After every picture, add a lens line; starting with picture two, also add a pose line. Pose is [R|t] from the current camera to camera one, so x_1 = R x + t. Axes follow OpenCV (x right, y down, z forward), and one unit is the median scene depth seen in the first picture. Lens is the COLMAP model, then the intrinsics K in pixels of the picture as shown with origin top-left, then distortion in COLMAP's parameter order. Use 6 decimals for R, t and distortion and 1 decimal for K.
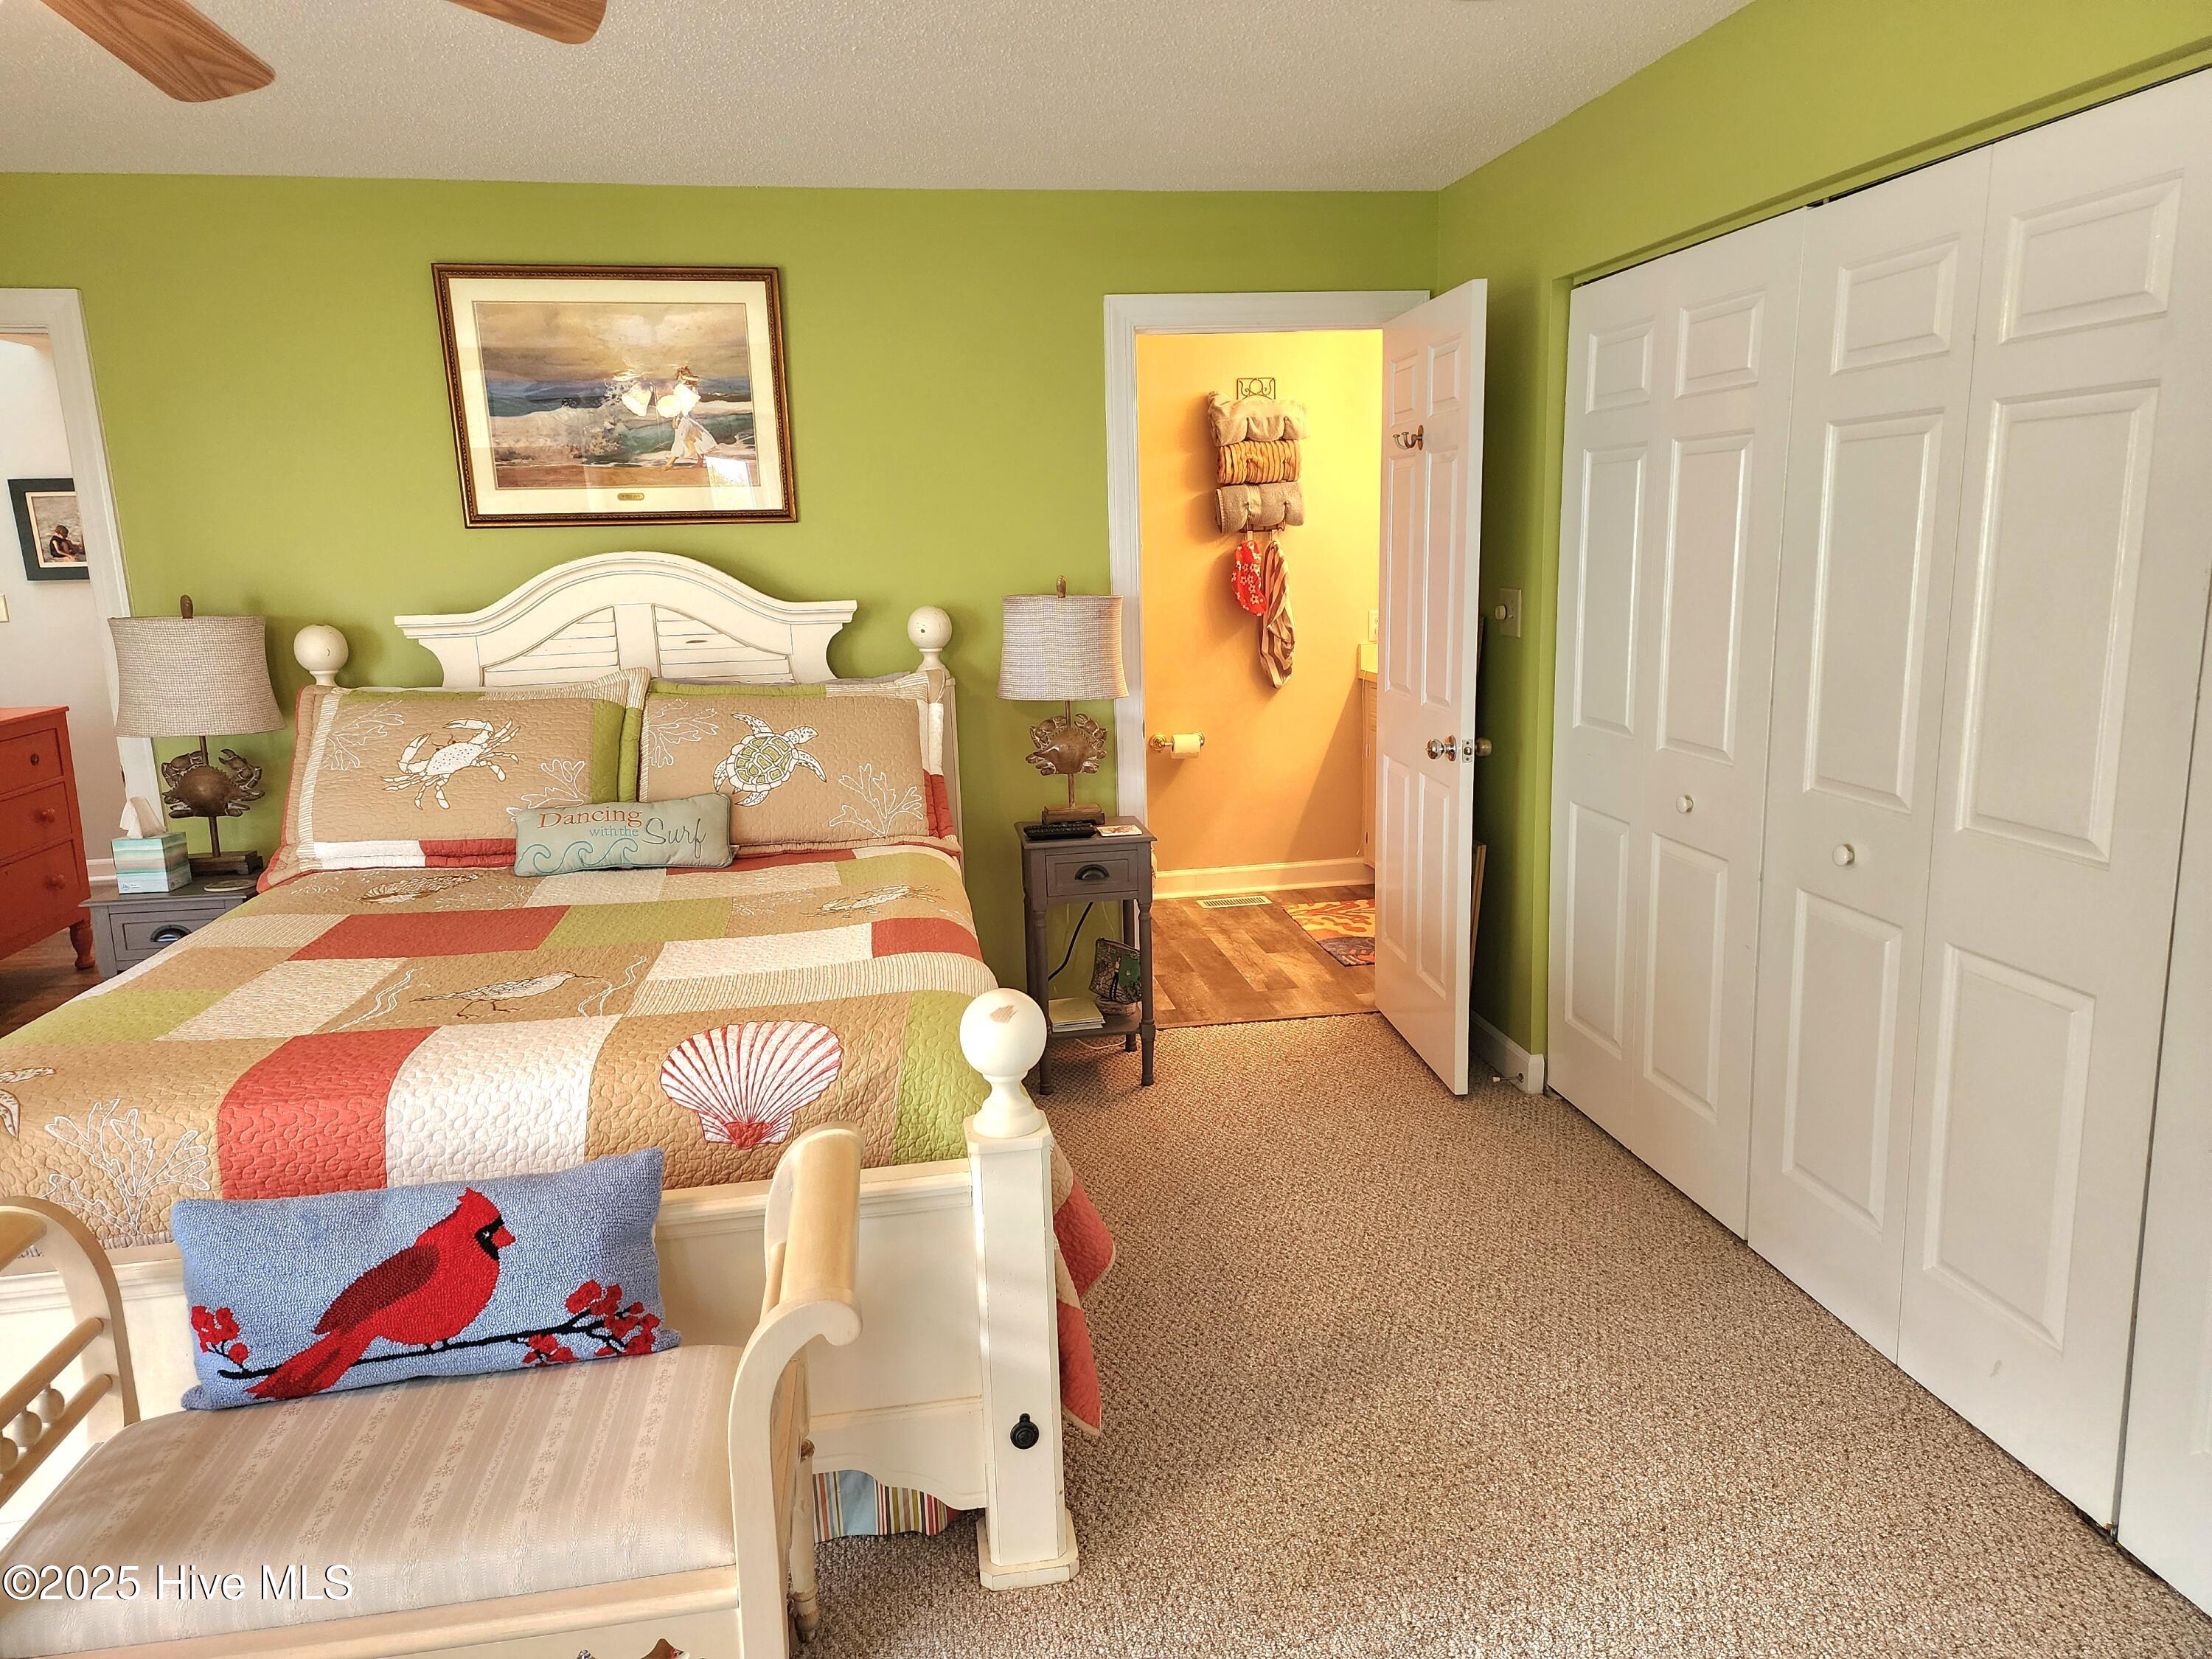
lens RADIAL K [[1478.7, 0, 1106.0], [0, 1478.7, 829.5], [0, 0, 1]] dist [0.082901, -0.076425]
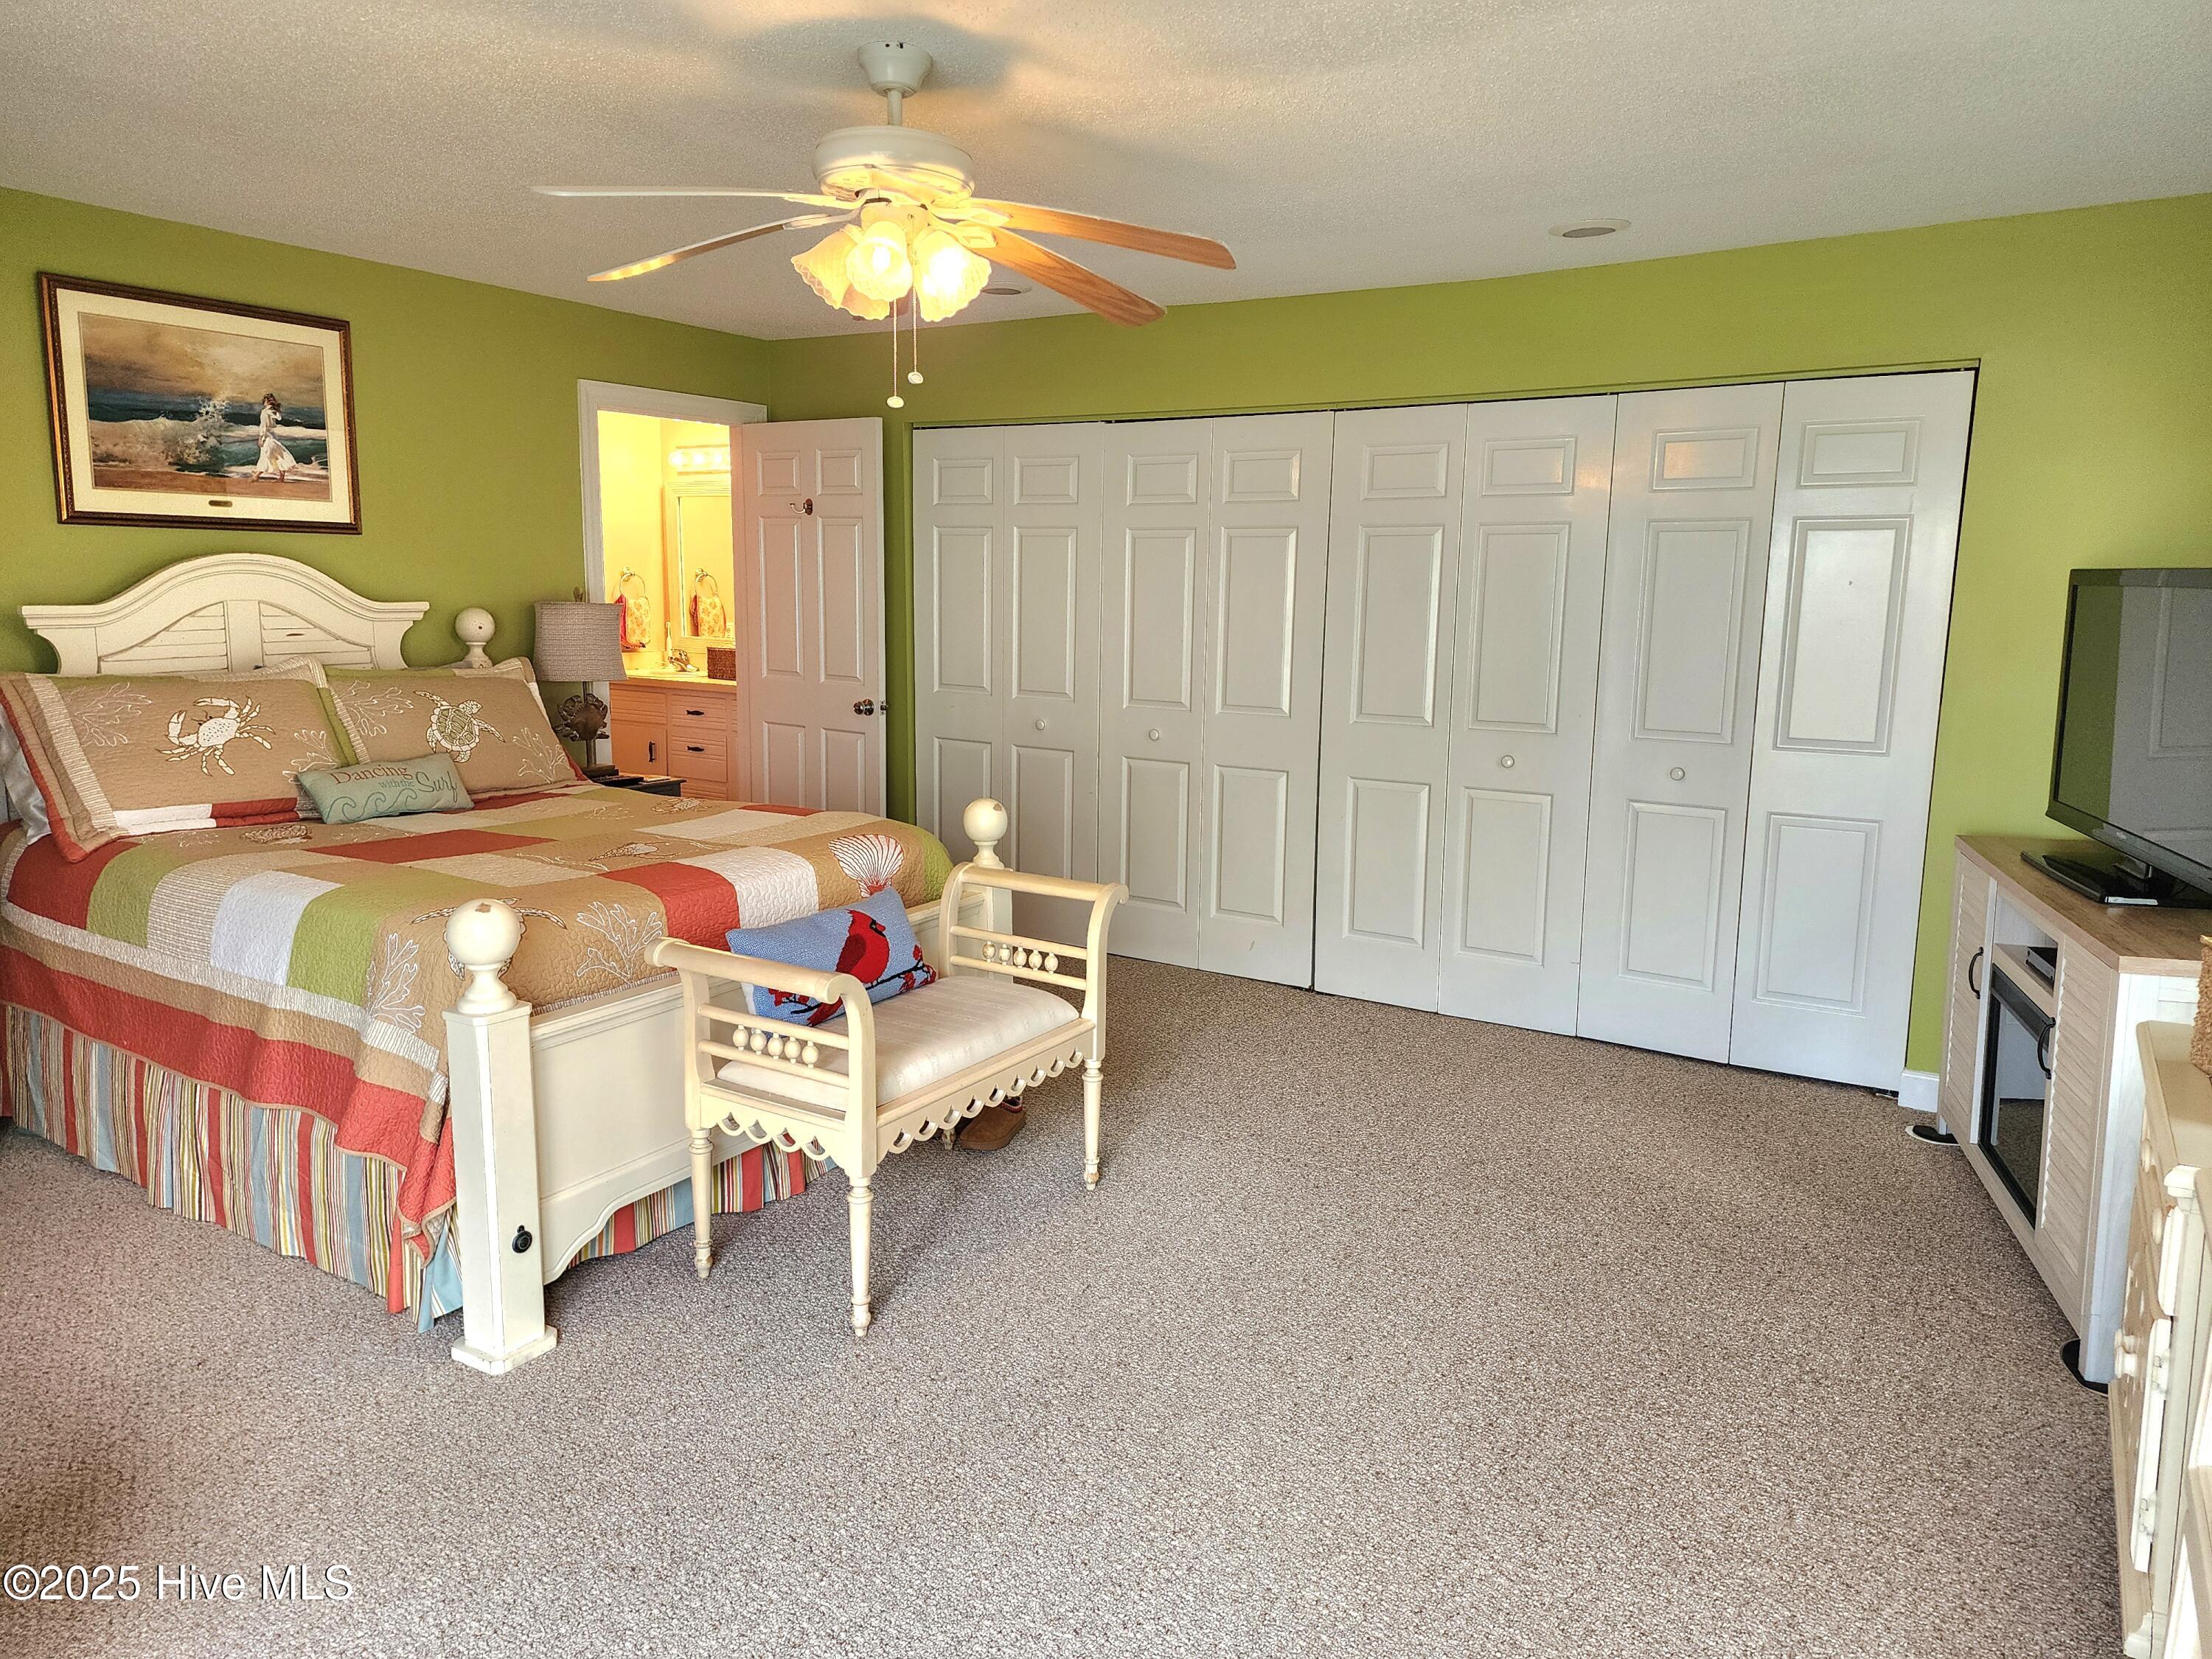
lens RADIAL K [[1478.7, 0, 1106.0], [0, 1478.7, 829.5], [0, 0, 1]] dist [0.082901, -0.076425]
pose [[0.656059, -0.087615, 0.749606, -0.747283], [0.110317, 0.993703, 0.019595, 0.067321], [-0.746603, 0.069839, 0.661594, -0.210454]]
